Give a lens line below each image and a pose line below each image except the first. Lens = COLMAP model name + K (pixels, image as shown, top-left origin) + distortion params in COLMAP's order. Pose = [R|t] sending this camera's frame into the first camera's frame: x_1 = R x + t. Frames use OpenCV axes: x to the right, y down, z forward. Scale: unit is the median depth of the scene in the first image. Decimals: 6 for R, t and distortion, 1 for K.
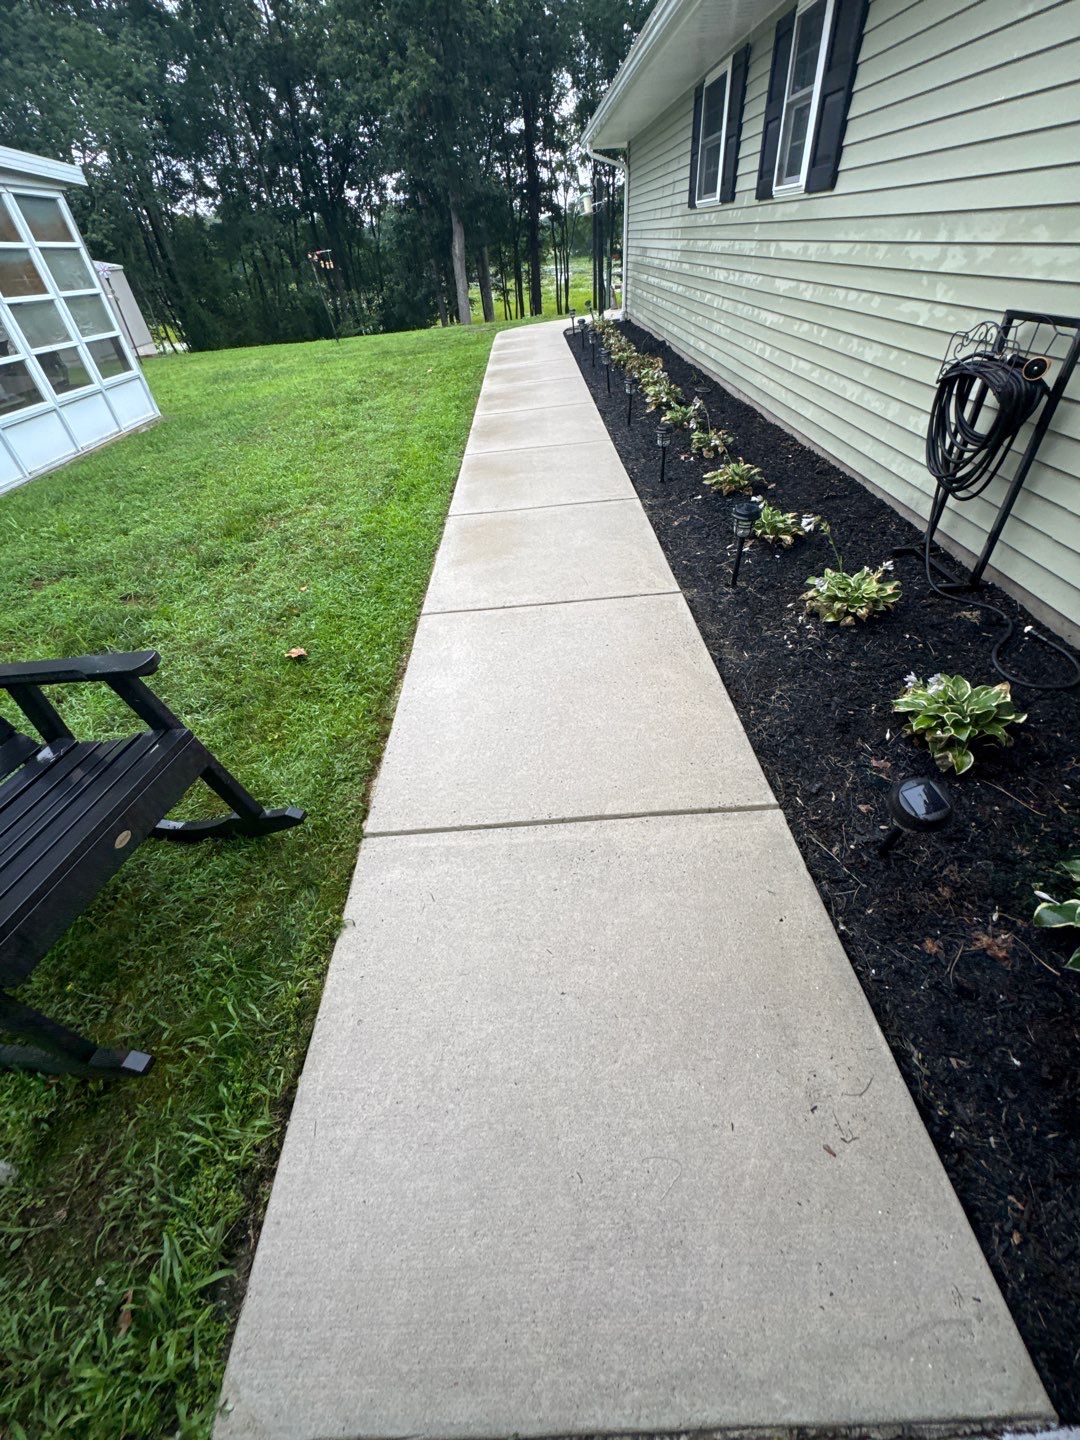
lens RADIAL K [[573.5, 0, 543.5], [0, 573.5, 715.9], [0, 0, 1]] dist [-0.003688, 0.000798]
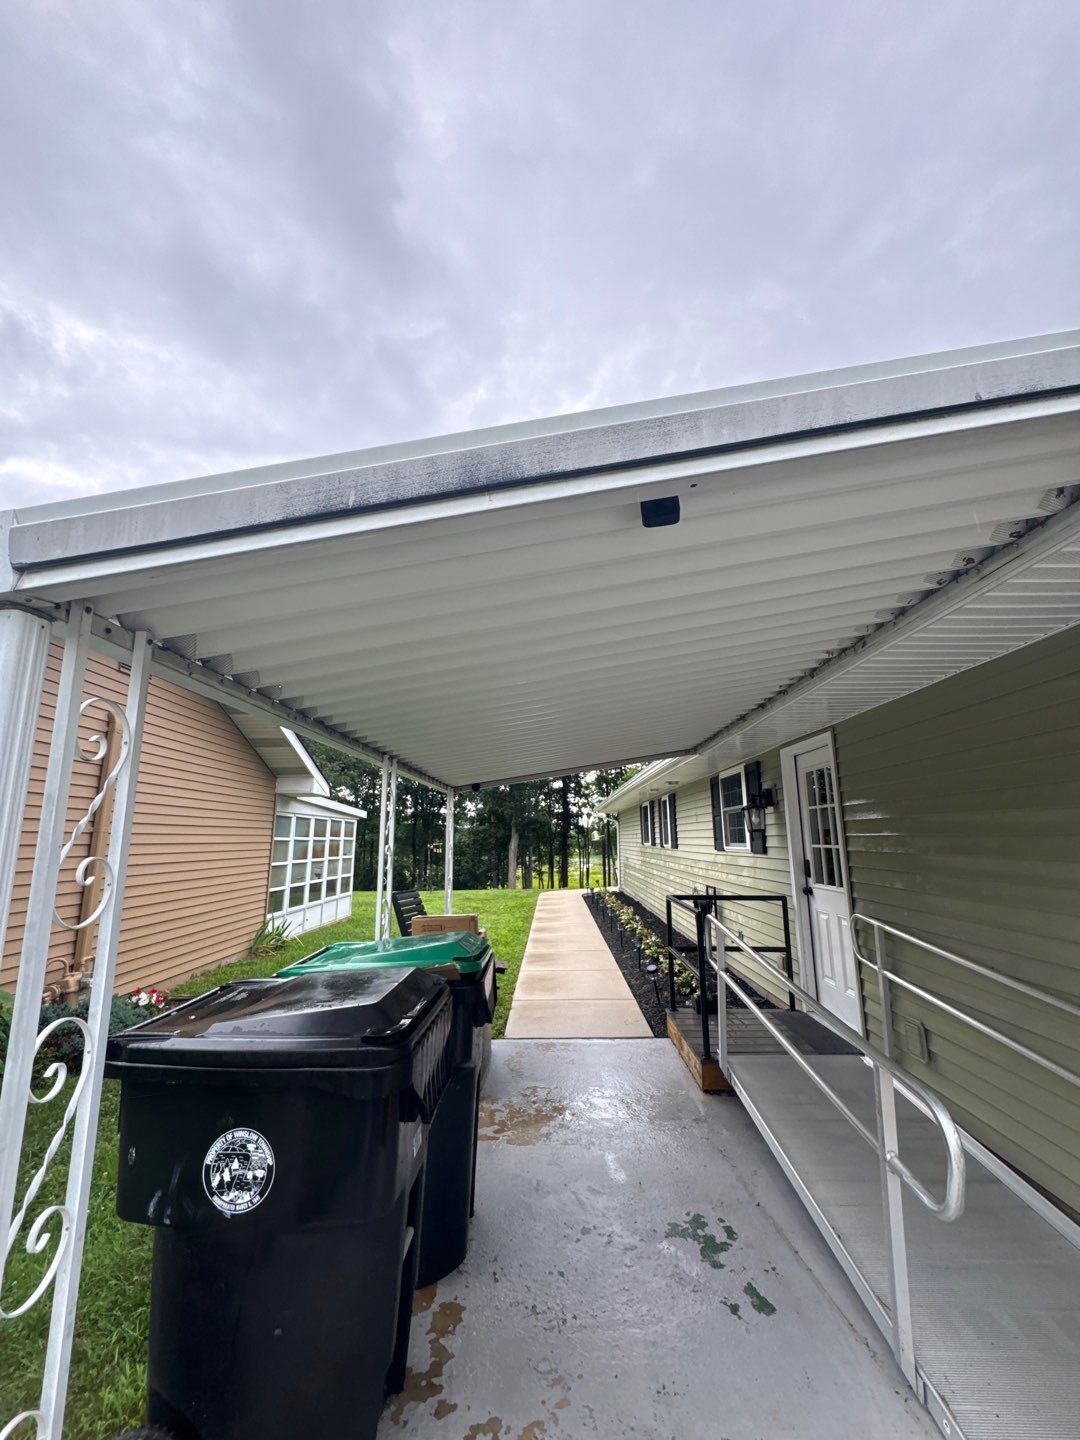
lens RADIAL K [[573.5, 0, 543.3], [0, 573.5, 717.5], [0, 0, 1]] dist [-0.003688, 0.000798]
pose [[0.996606, 0.056119, -0.060225, -0.001657], [-0.082025, 0.615195, -0.784096, 0.121013], [-0.006952, 0.786375, 0.617711, -0.159405]]
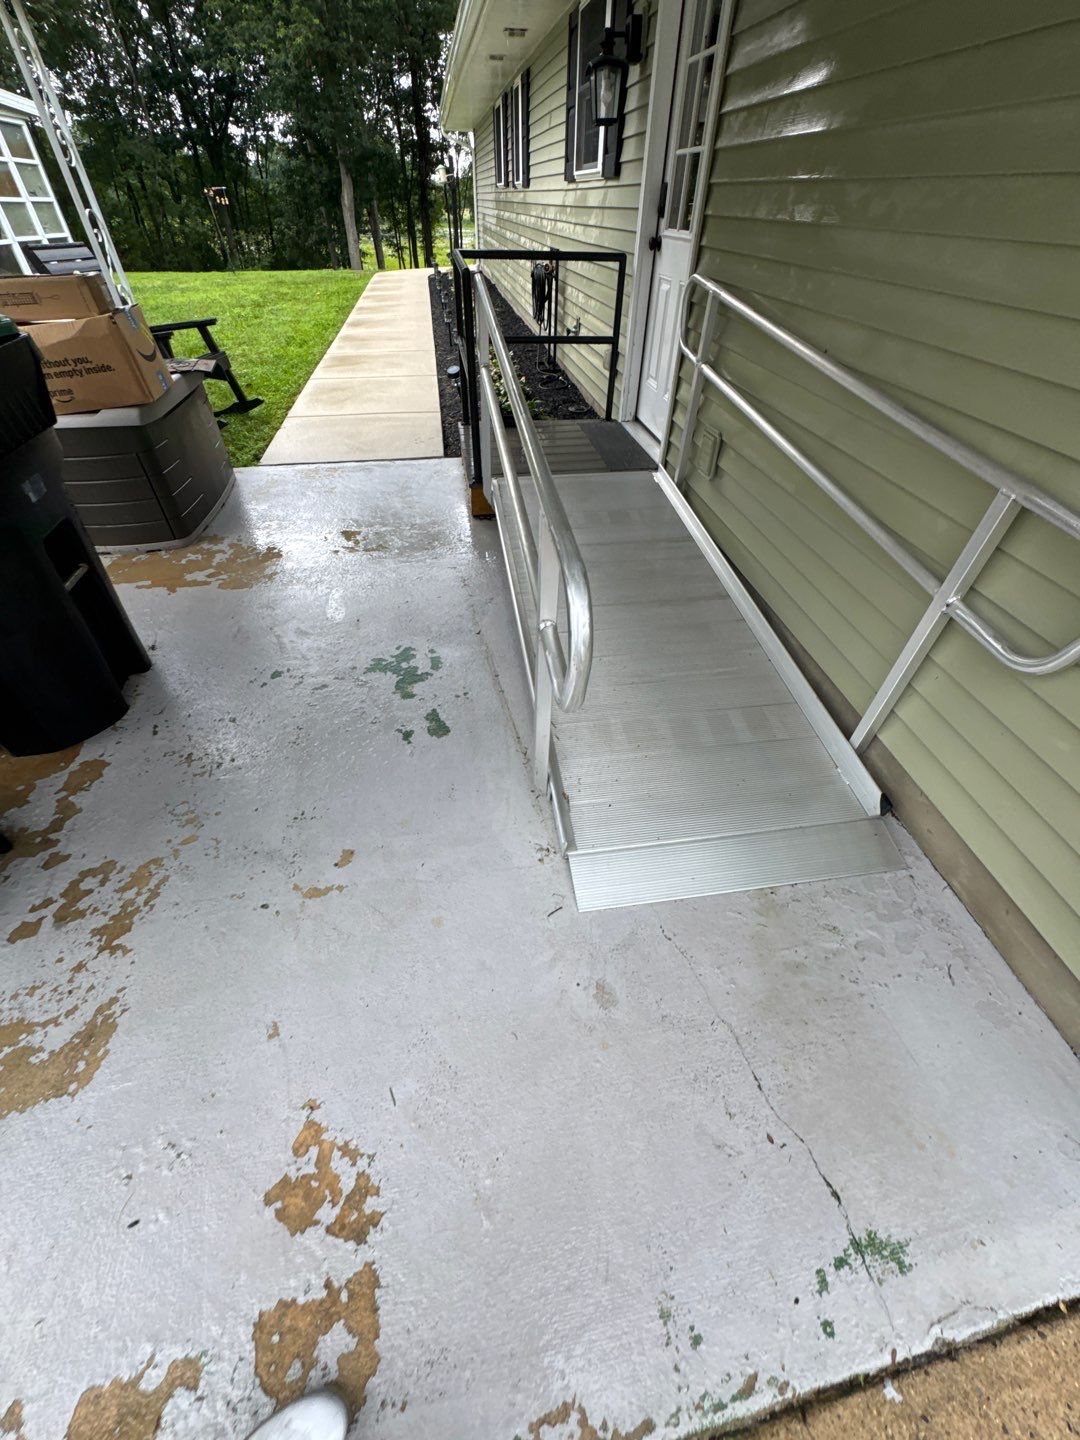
lens RADIAL K [[573.5, 0, 541.7], [0, 573.5, 717.3], [0, 0, 1]] dist [-0.003688, 0.000798]
pose [[0.988772, -0.019052, 0.148210, 0.029924], [0.013814, 0.999246, 0.036296, 0.102831], [-0.148790, -0.033841, 0.988290, -0.126128]]
